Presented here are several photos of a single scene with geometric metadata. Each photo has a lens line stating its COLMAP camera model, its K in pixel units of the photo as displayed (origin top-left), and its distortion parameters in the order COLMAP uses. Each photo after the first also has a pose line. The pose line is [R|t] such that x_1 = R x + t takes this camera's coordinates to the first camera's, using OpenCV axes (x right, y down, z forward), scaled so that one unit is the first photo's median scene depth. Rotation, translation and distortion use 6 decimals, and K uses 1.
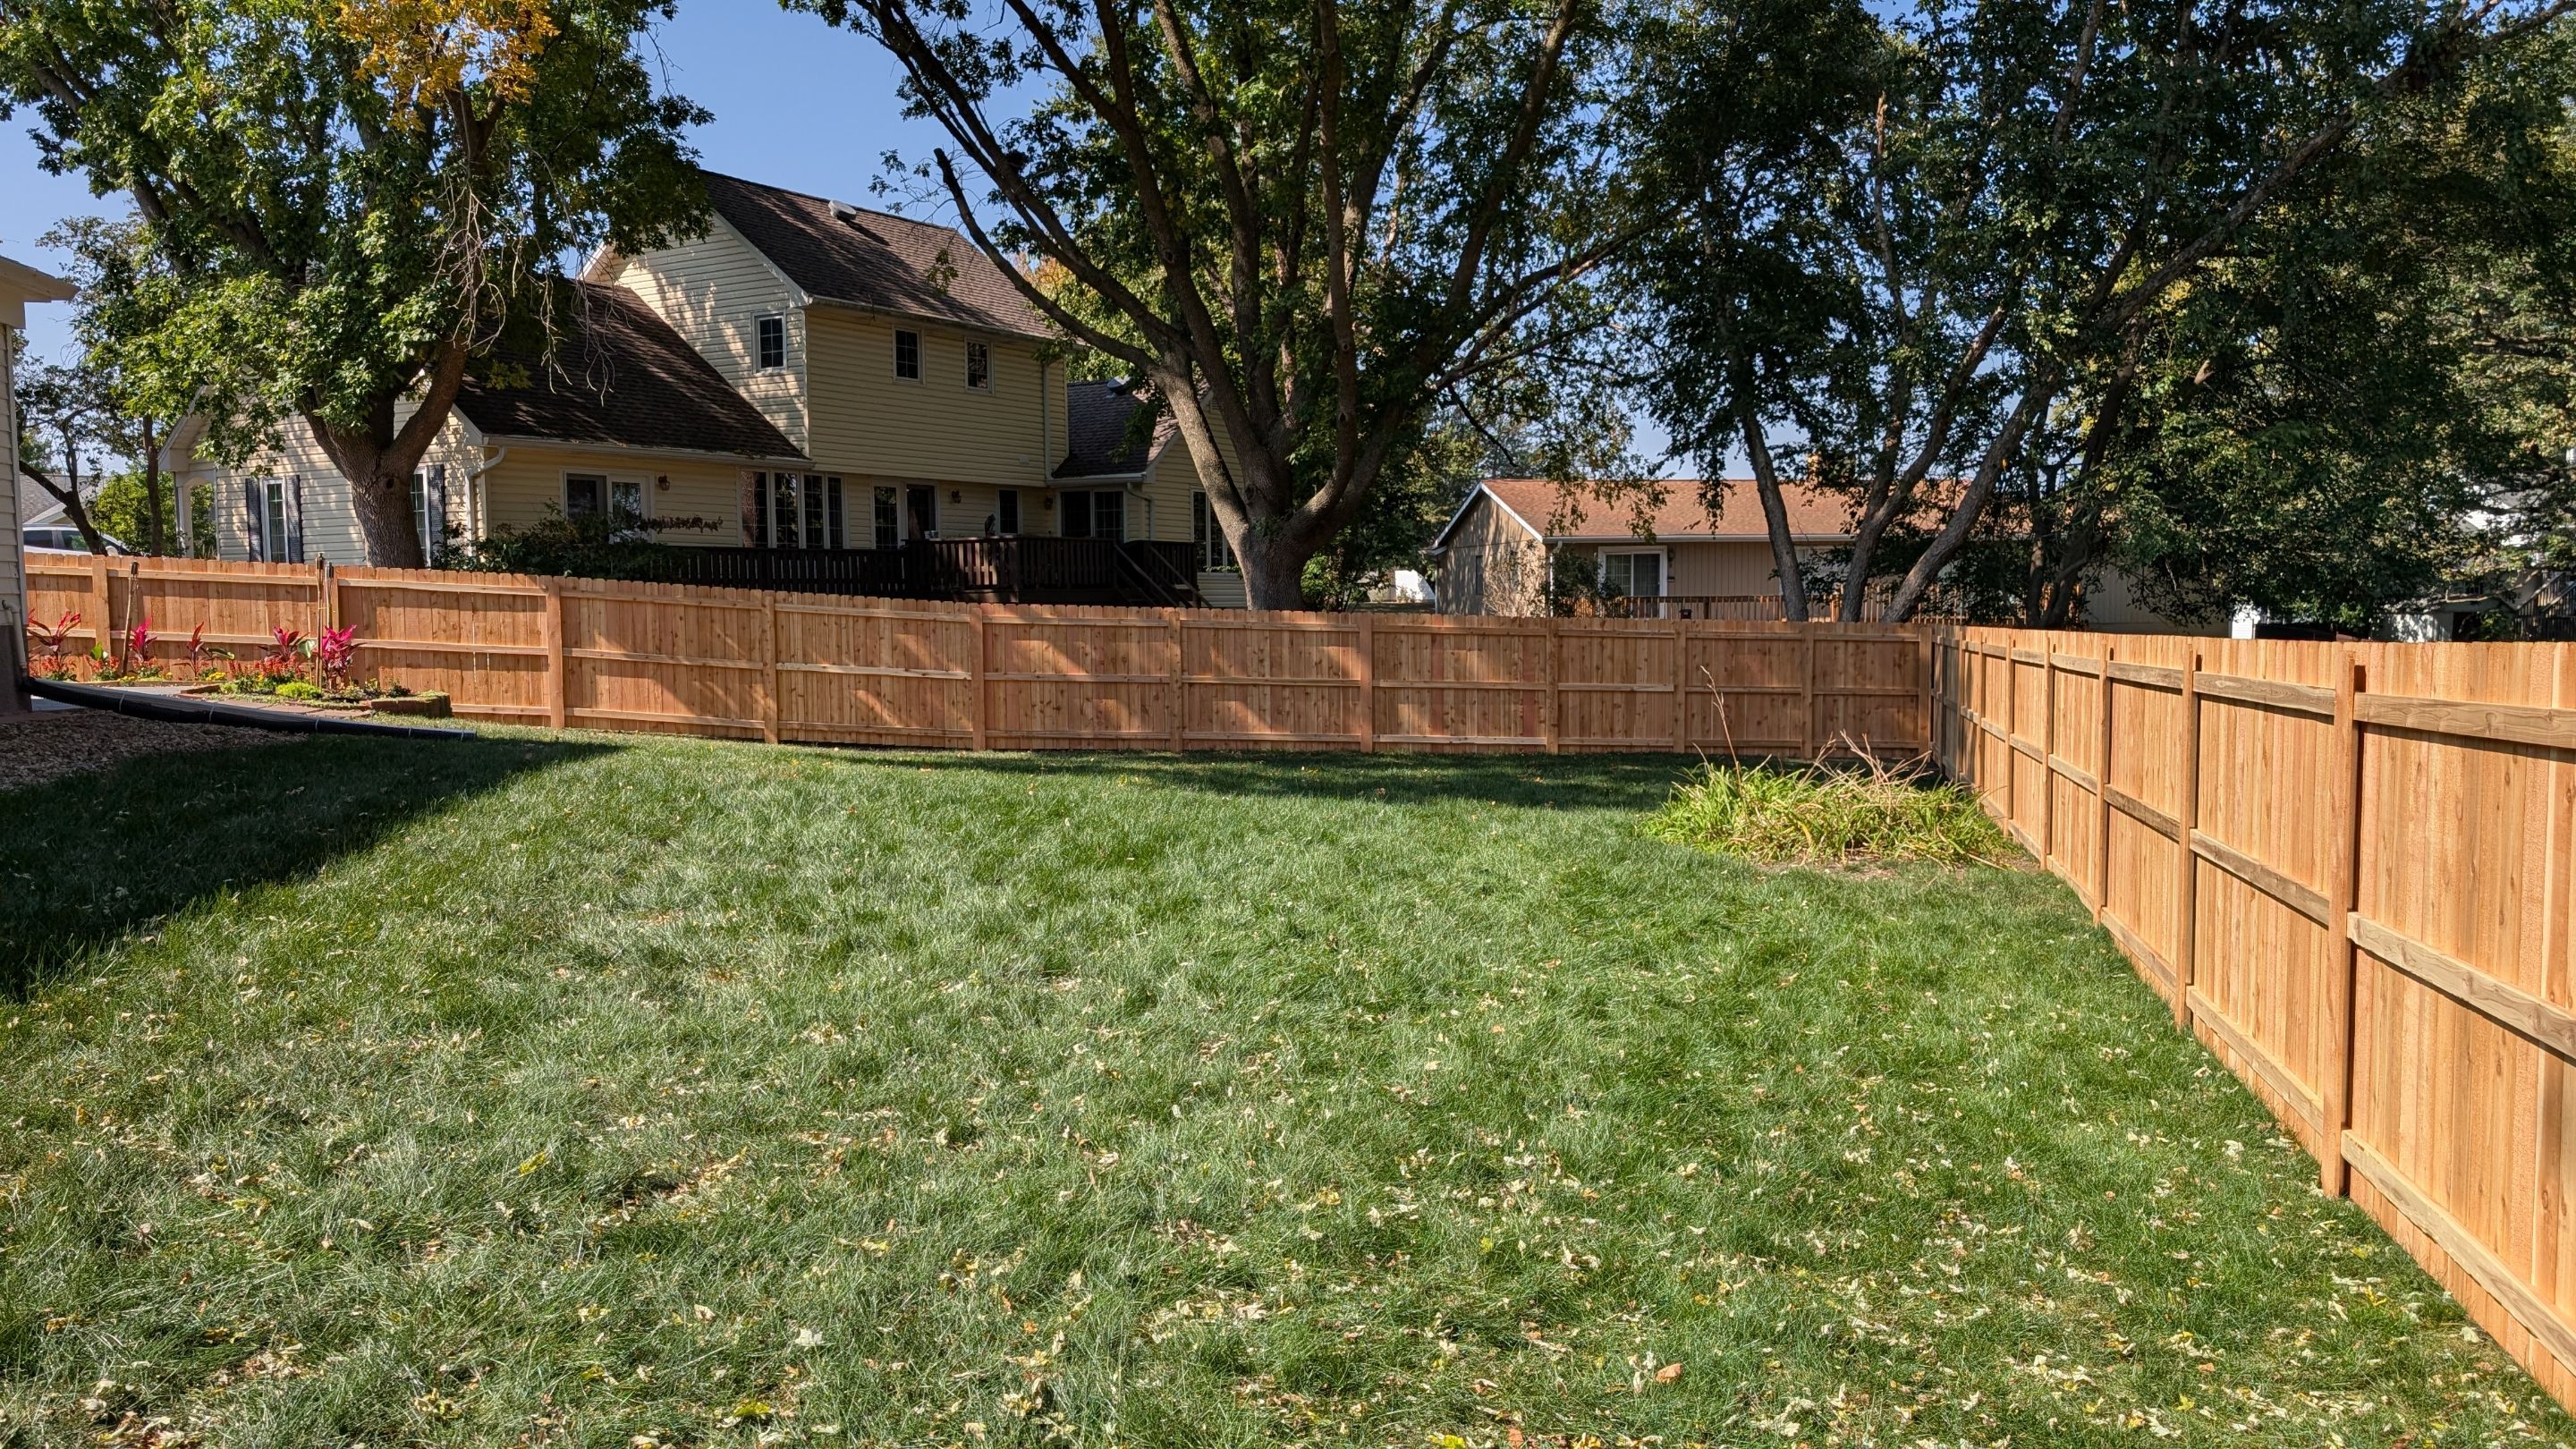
lens RADIAL K [[1881.3, 0, 1285.8], [0, 1881.3, 738.3], [0, 0, 1]] dist [0.032132, -0.036816]
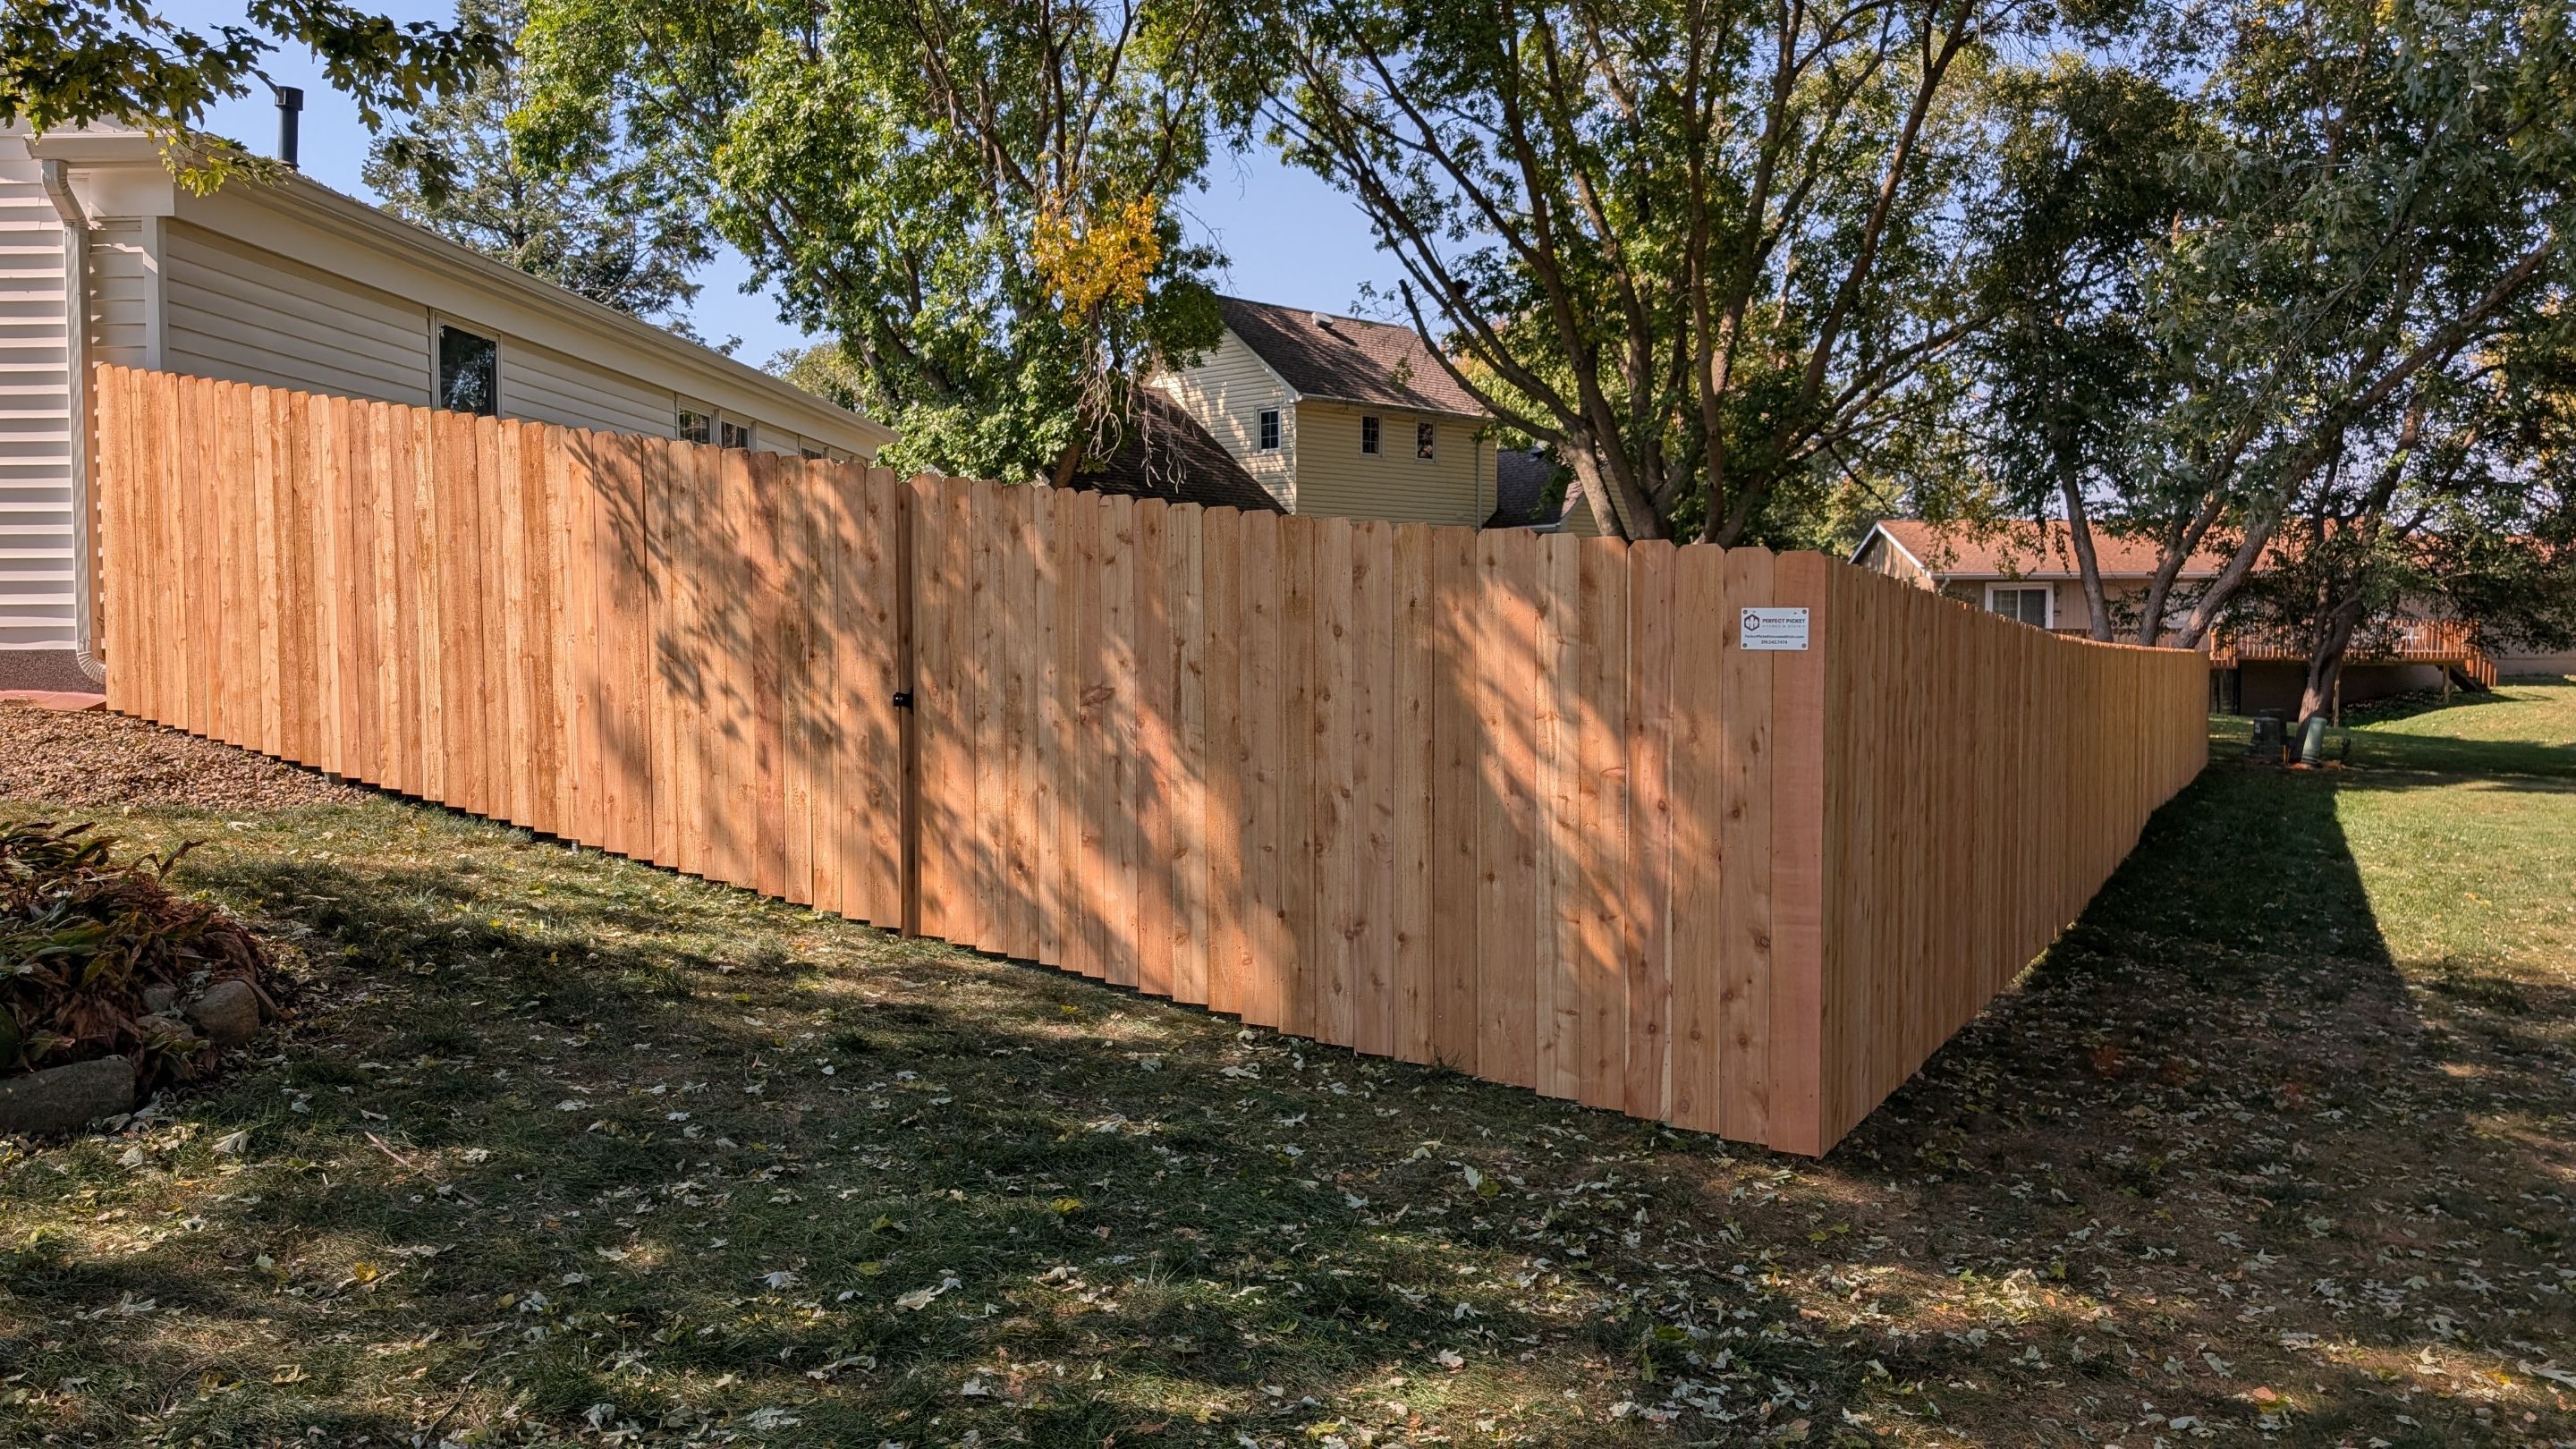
lens RADIAL K [[1881.3, 0, 1285.7], [0, 1881.3, 723.6], [0, 0, 1]] dist [0.032132, -0.036816]
pose [[0.974562, 0.016185, -0.223531, 0.033737], [-0.021665, 0.999521, -0.022085, 0.022963], [0.223067, 0.026366, 0.974447, -0.280111]]
